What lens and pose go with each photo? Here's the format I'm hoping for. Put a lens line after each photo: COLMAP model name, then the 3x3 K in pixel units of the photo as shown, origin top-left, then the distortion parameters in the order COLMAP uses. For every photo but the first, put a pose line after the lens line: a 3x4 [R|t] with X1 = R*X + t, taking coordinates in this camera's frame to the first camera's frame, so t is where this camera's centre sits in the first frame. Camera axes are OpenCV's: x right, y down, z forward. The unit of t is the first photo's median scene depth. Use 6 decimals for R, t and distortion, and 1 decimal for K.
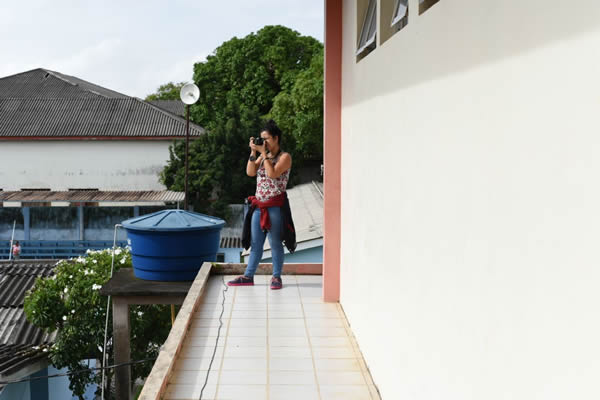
lens RADIAL K [[910.9, 0, 300.0], [0, 910.9, 200.0], [0, 0, 1]] dist [-0.057136, -0.091527]
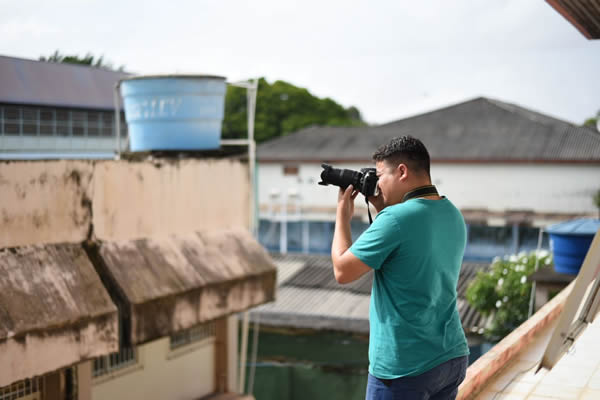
lens RADIAL K [[910.9, 0, 300.0], [0, 910.9, 200.0], [0, 0, 1]] dist [-0.057136, -0.091527]
pose [[0.890447, 0.021455, -0.454581, 0.041293], [-0.033022, 0.999301, -0.017520, 0.010968], [0.453887, 0.030612, 0.890533, -0.162042]]
